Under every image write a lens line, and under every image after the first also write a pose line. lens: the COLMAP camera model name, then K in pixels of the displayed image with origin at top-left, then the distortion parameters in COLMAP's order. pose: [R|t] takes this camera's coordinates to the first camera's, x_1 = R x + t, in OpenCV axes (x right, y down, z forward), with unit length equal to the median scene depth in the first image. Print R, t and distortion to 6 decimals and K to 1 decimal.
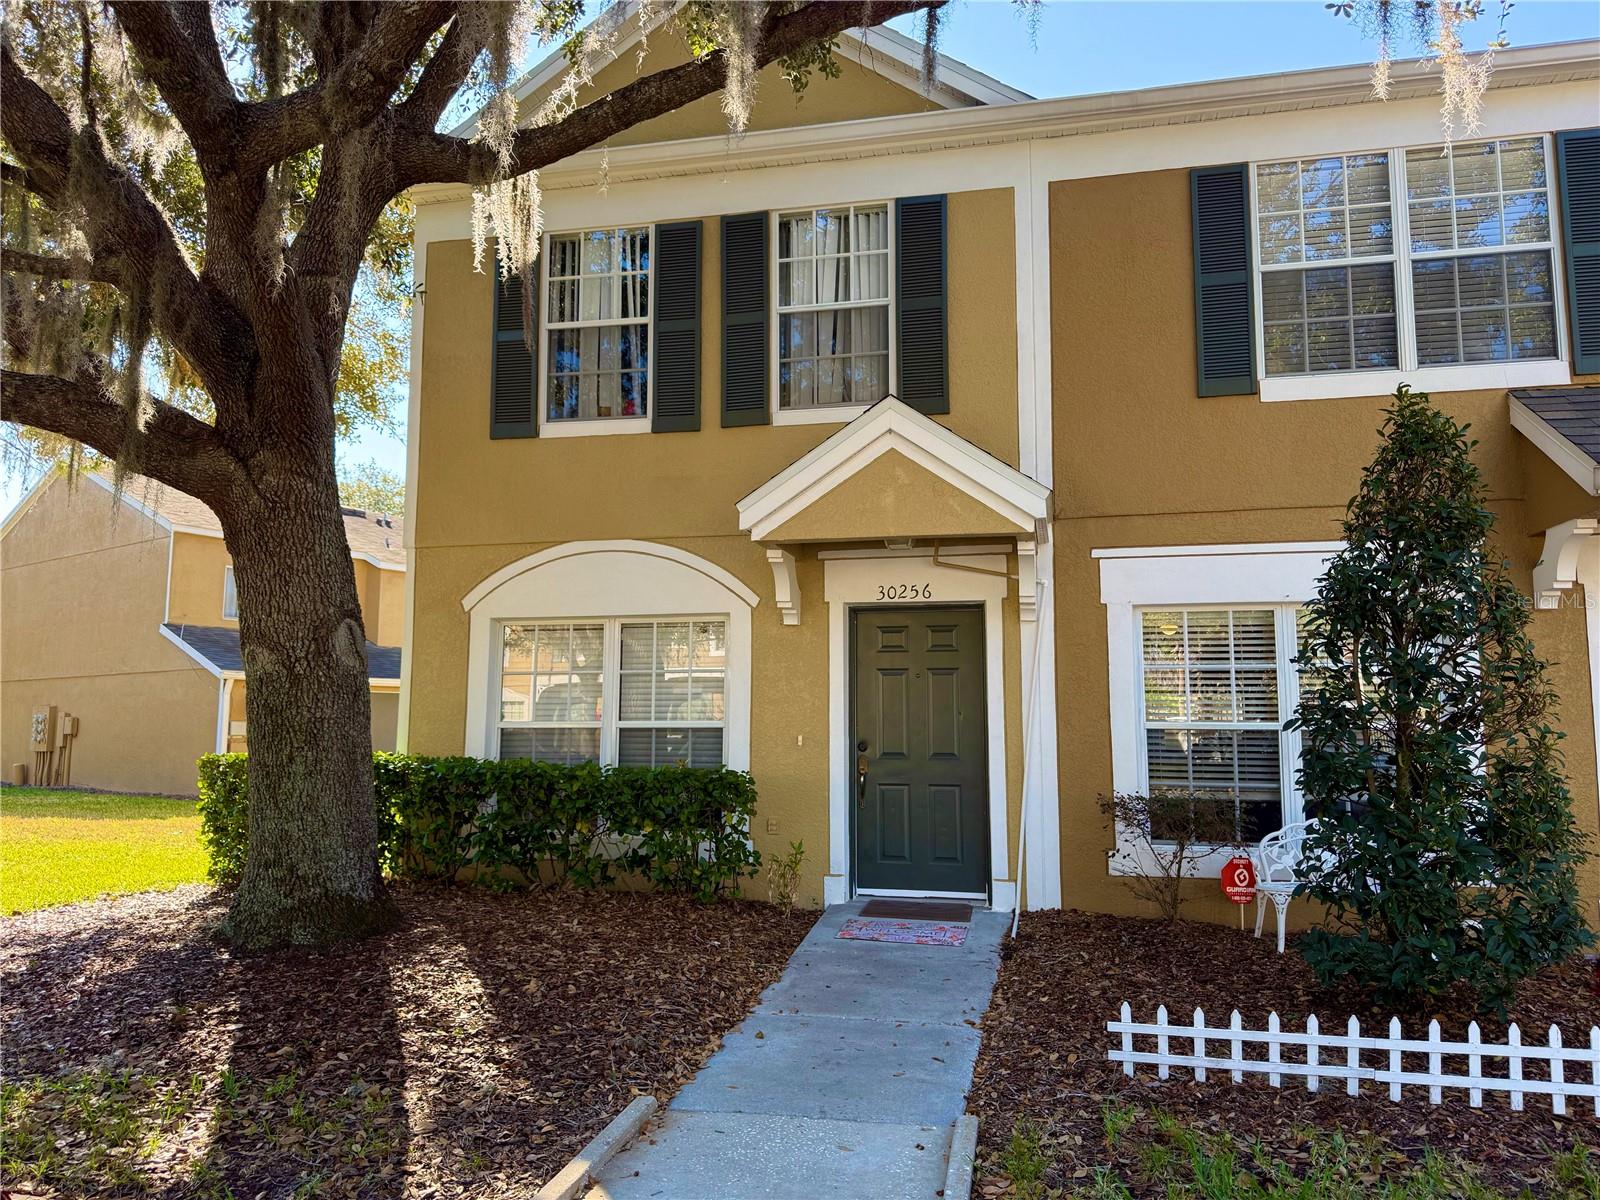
lens RADIAL K [[1132.2, 0, 800.0], [0, 1132.2, 600.0], [0, 0, 1]] dist [0.093806, -0.070608]
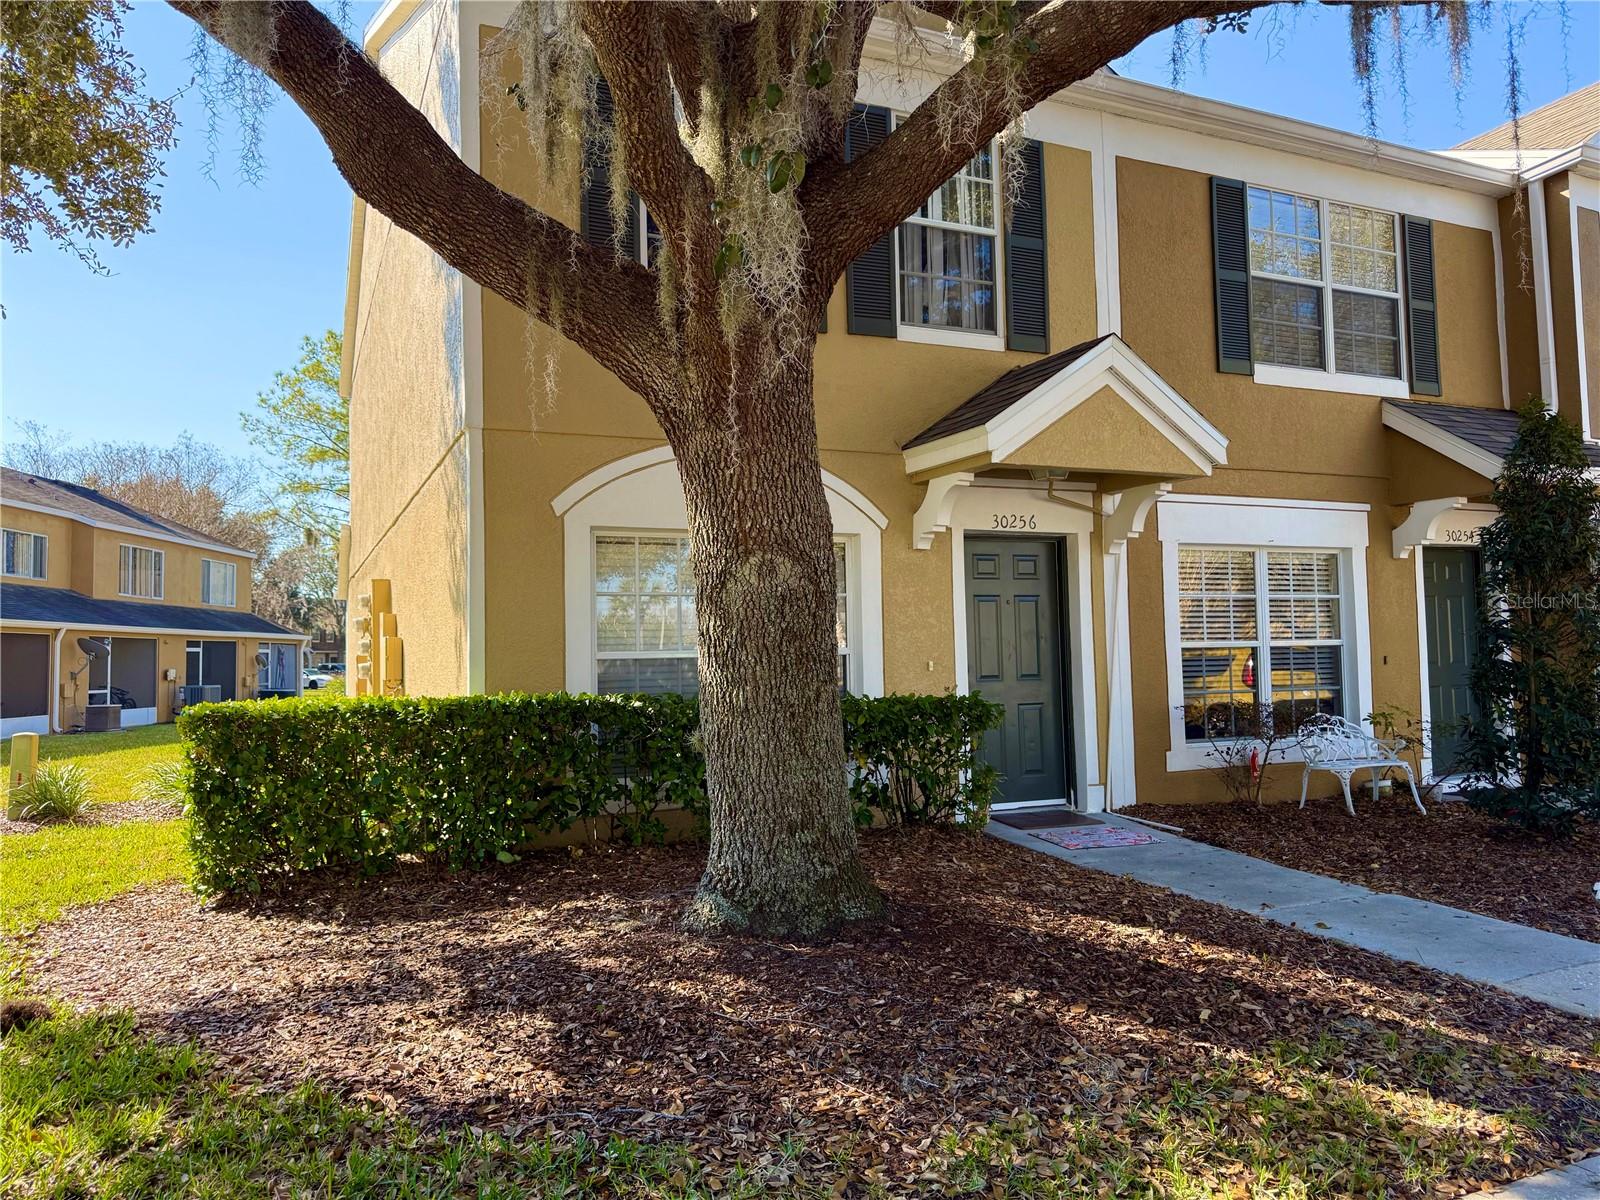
lens RADIAL K [[1132.2, 0, 800.0], [0, 1132.2, 600.0], [0, 0, 1]] dist [0.093806, -0.070608]
pose [[0.794831, 0.010821, 0.606735, -0.718095], [-0.048322, 0.997795, 0.045507, 0.027385], [-0.604904, -0.065489, 0.793601, 0.292568]]
